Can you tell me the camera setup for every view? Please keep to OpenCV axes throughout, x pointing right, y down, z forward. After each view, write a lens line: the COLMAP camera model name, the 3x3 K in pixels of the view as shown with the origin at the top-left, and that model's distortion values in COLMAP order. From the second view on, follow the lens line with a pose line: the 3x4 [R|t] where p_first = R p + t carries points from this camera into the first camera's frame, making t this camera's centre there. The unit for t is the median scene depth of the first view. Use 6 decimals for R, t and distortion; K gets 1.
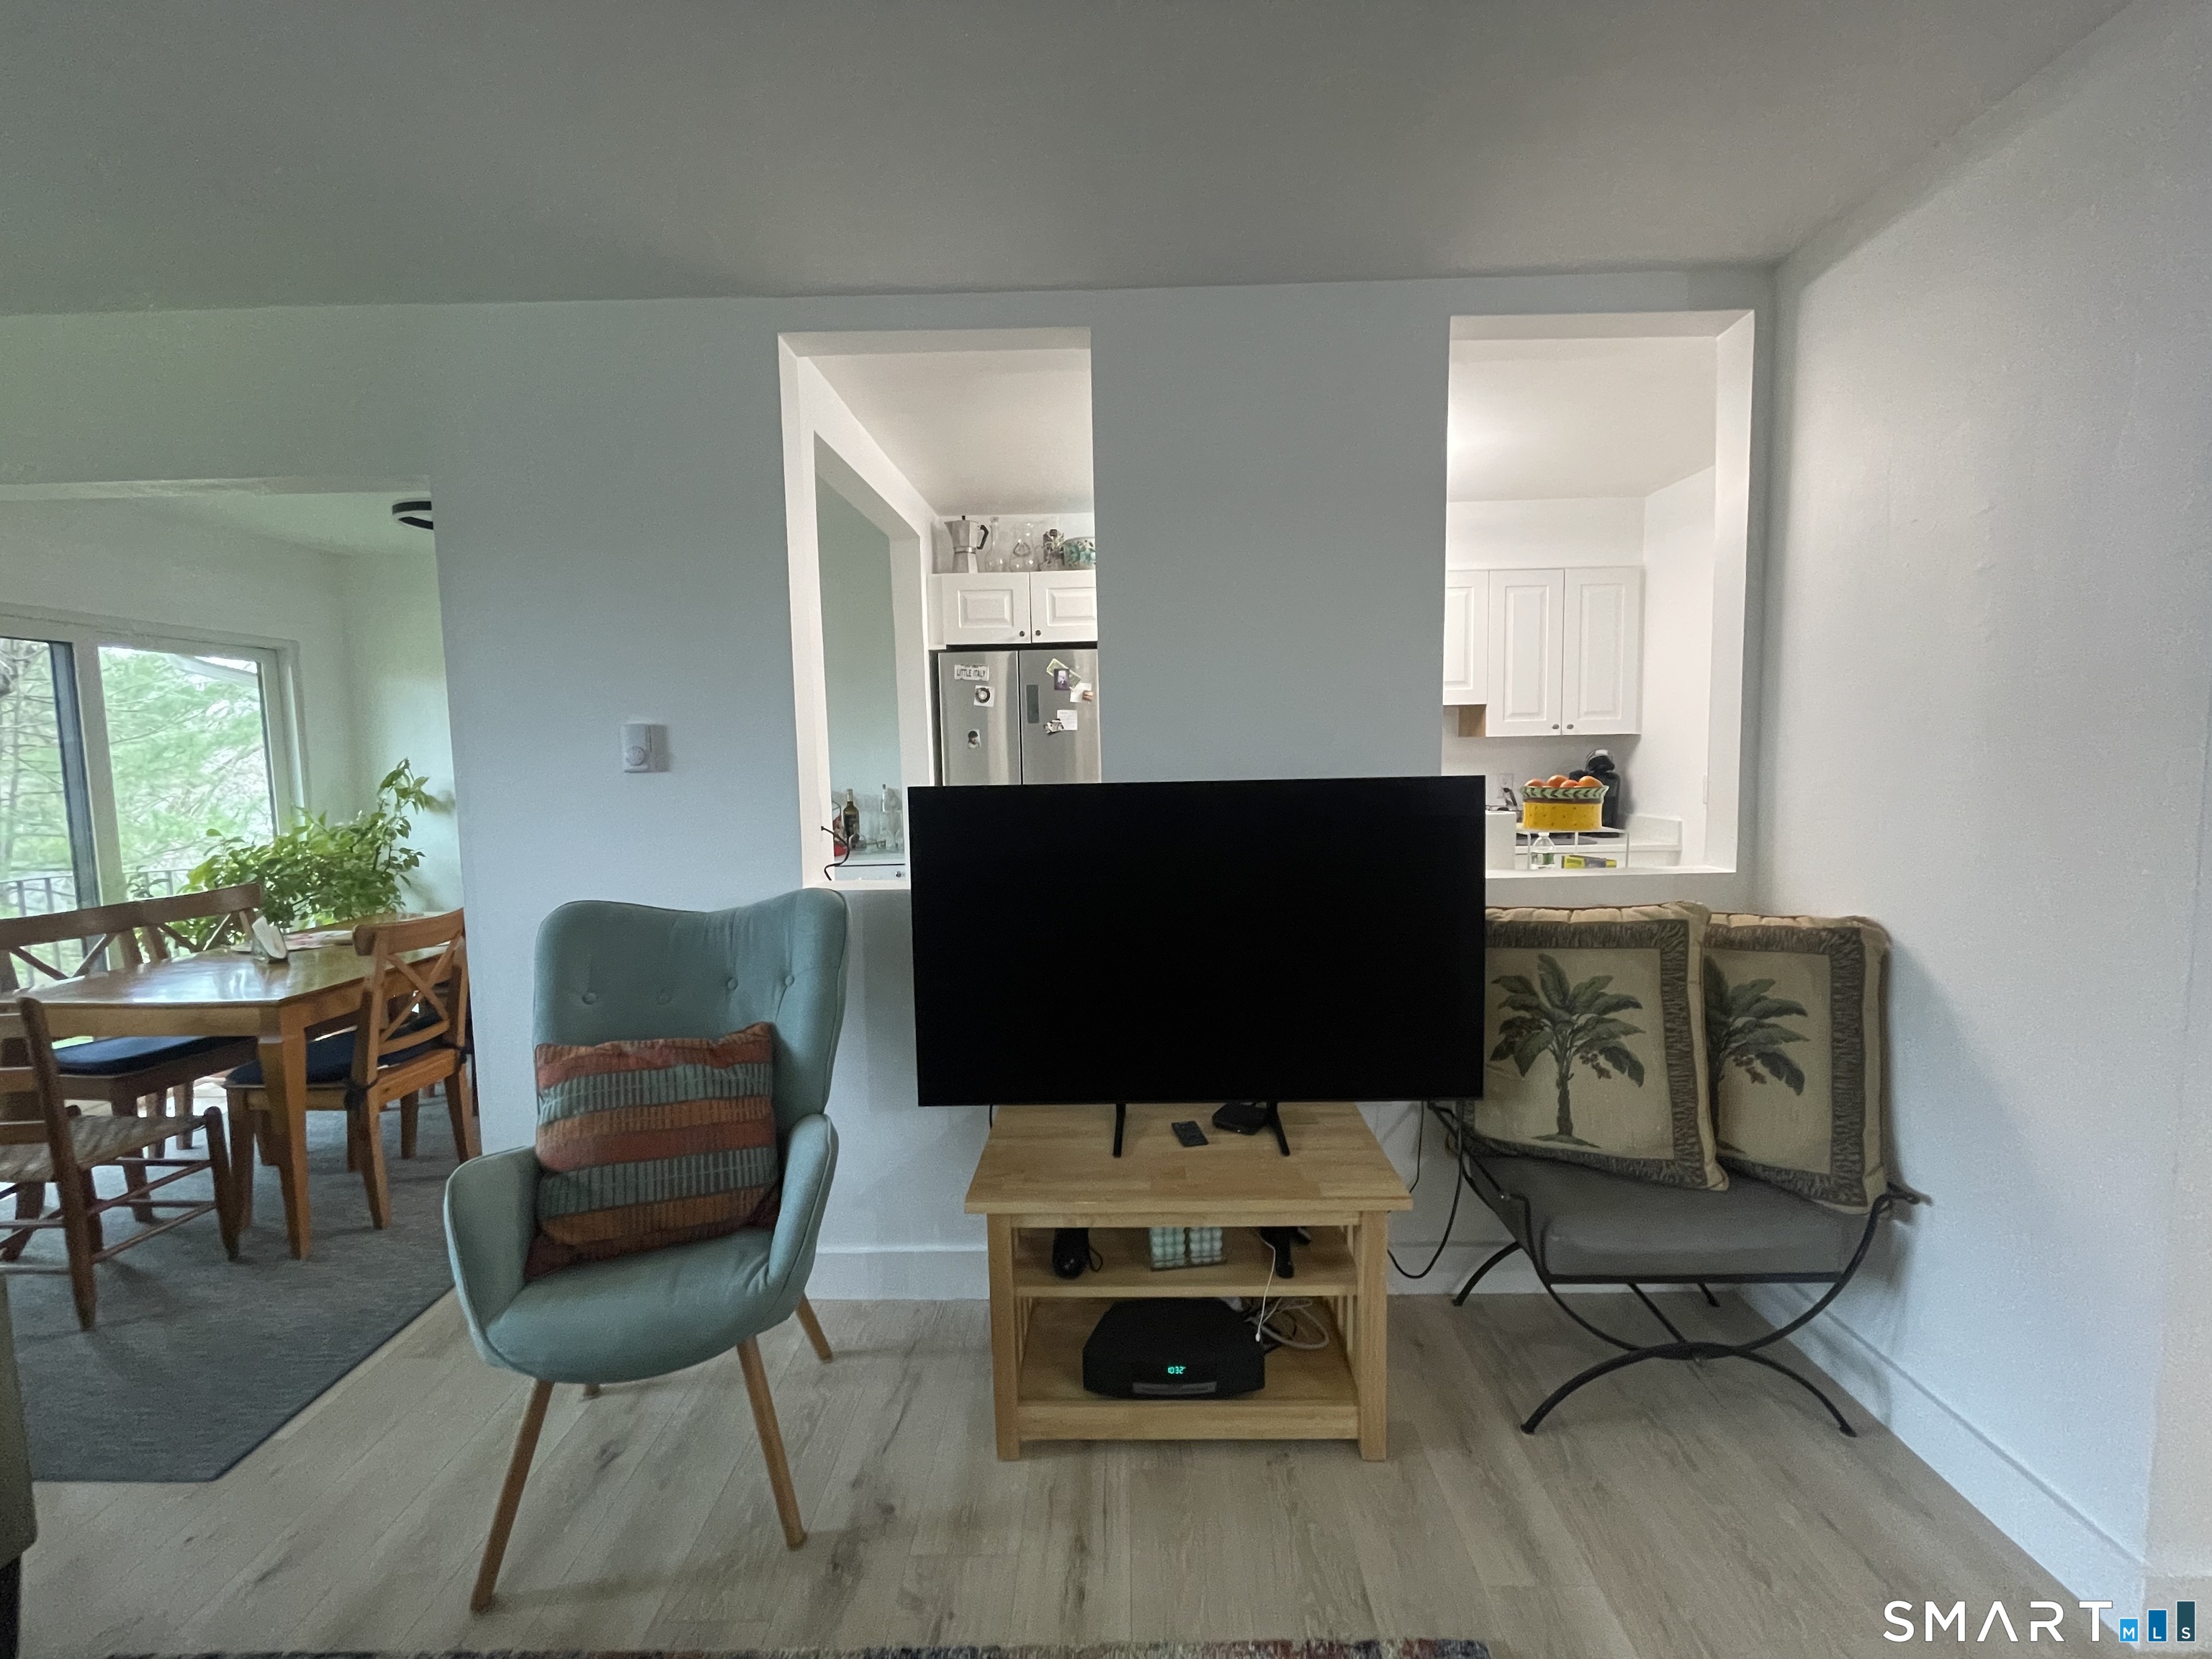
lens RADIAL K [[893.3, 0, 1115.7], [0, 893.3, 820.4], [0, 0, 1]] dist [-0.003870, 0.002440]
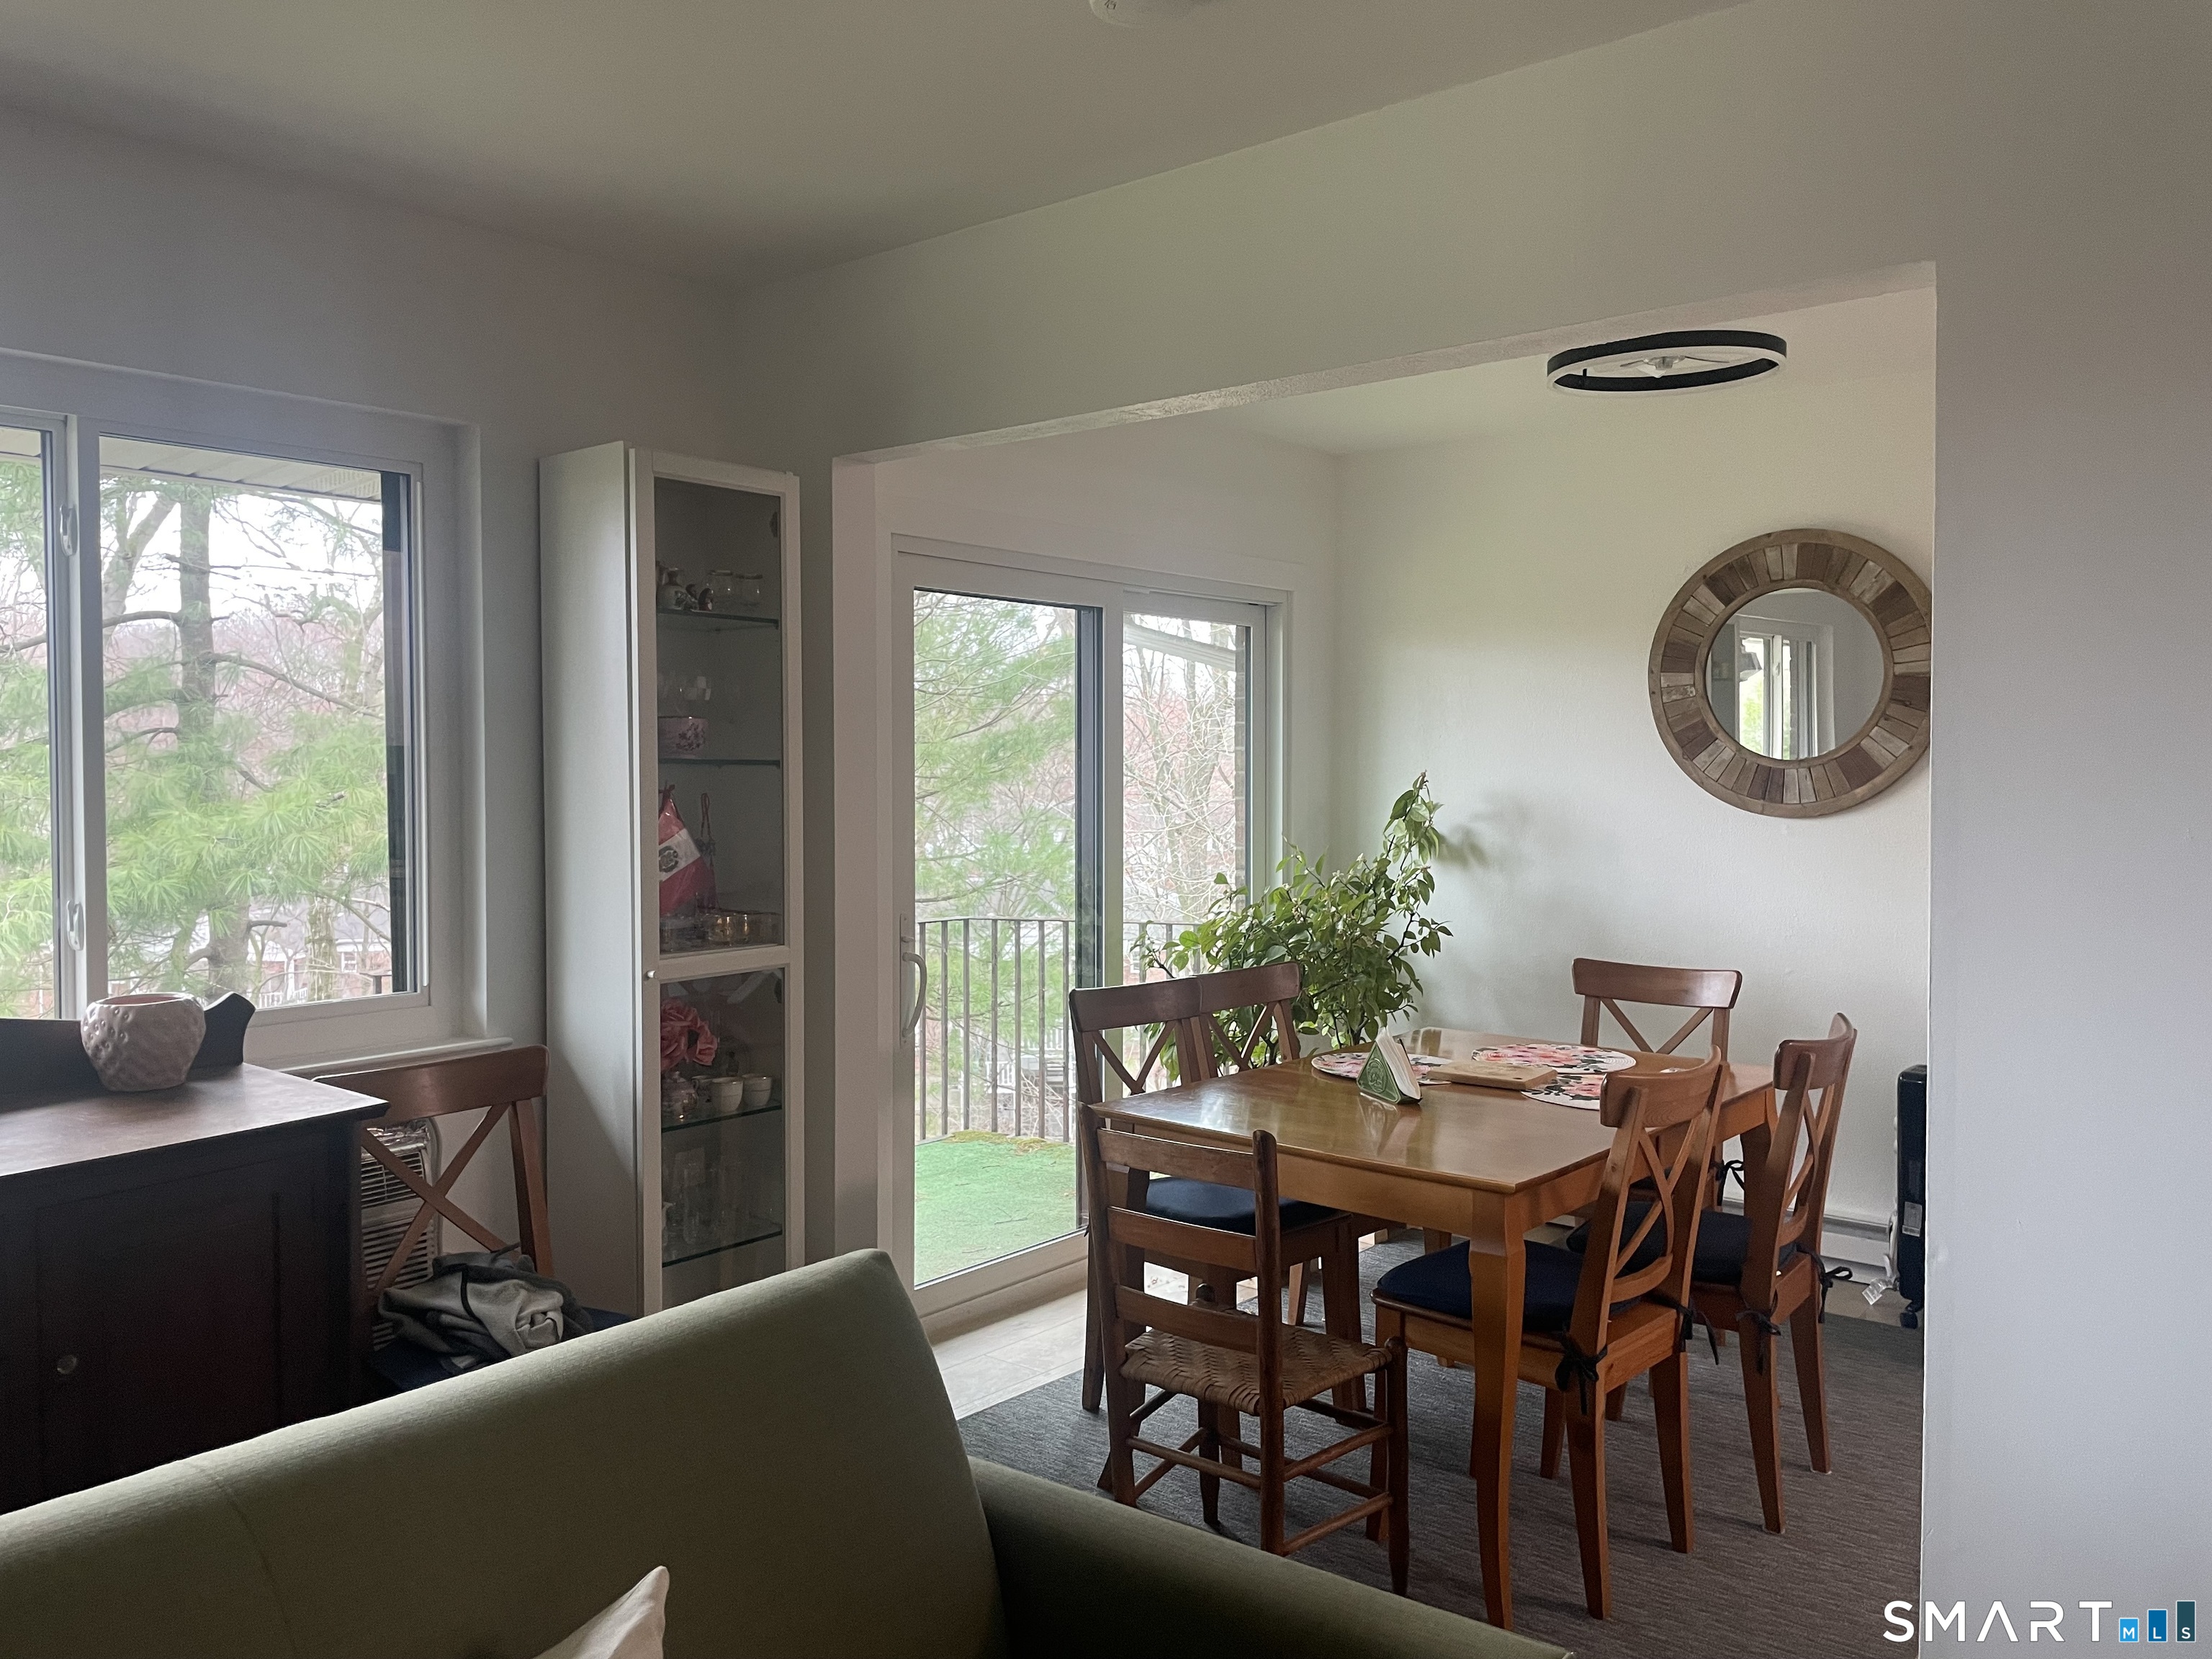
lens RADIAL K [[1657.2, 0, 1089.6], [0, 1657.2, 809.1], [0, 0, 1]] dist [0.037671, -0.039710]
pose [[0.777330, 0.036188, -0.628051, -0.570031], [-0.064639, 0.997655, -0.022518, -0.007919], [0.625764, 0.058101, 0.777846, -0.074578]]
